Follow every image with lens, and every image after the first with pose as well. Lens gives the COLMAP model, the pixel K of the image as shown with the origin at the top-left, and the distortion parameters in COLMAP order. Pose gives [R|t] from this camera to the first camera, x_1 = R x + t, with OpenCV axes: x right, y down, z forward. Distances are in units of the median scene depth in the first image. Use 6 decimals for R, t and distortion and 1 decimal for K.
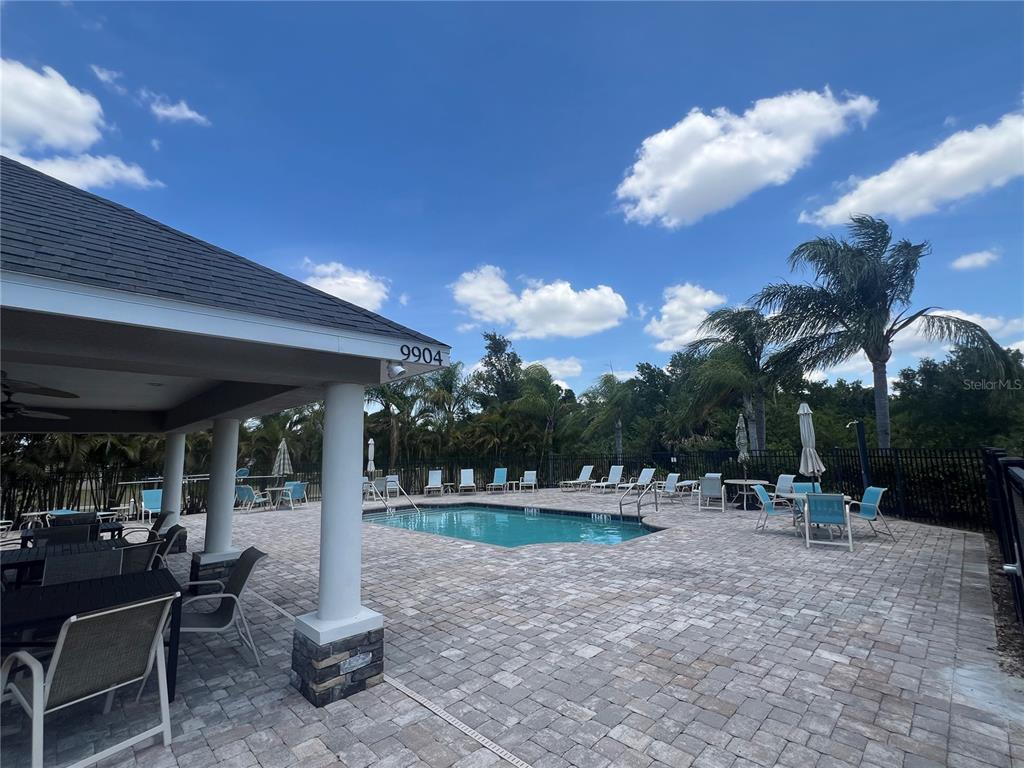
lens RADIAL K [[454.9, 0, 512.0], [0, 454.9, 384.0], [0, 0, 1]] dist [-0.001141, 0.000266]
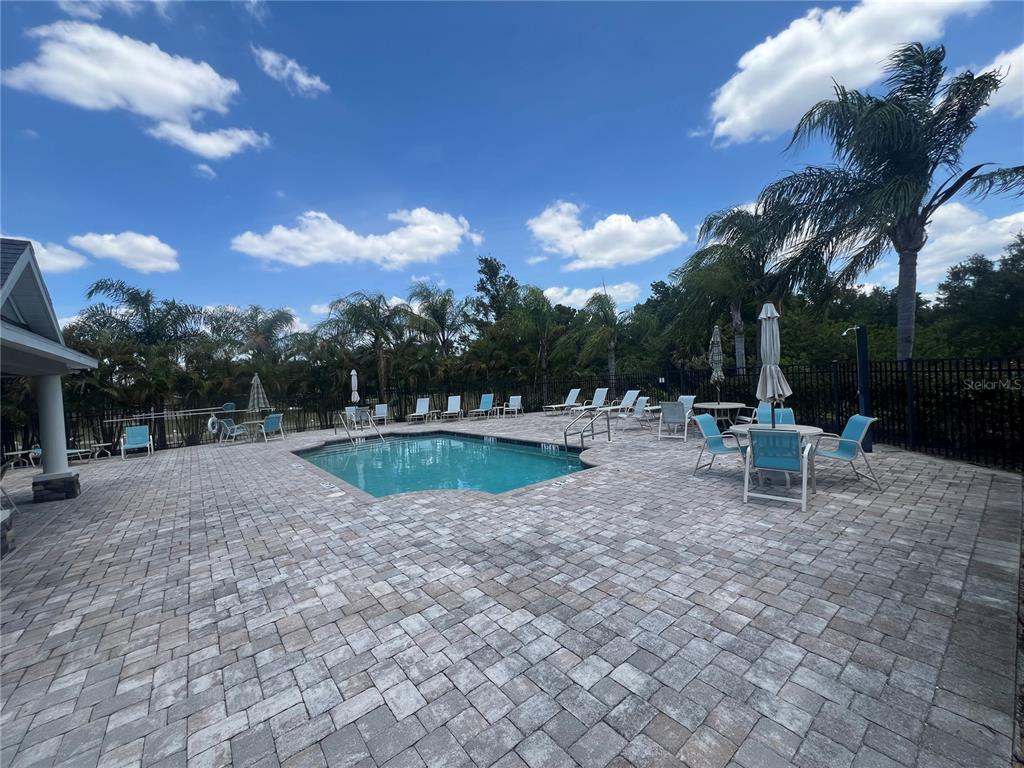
lens RADIAL K [[409.3, 0, 512.0], [0, 409.3, 384.0], [0, 0, 1]] dist [-0.000389, 0.000054]
pose [[0.993132, -0.033000, -0.112245, 0.272689], [0.051515, 0.984729, 0.166296, 0.034686], [0.105044, -0.170936, 0.979667, 0.265972]]
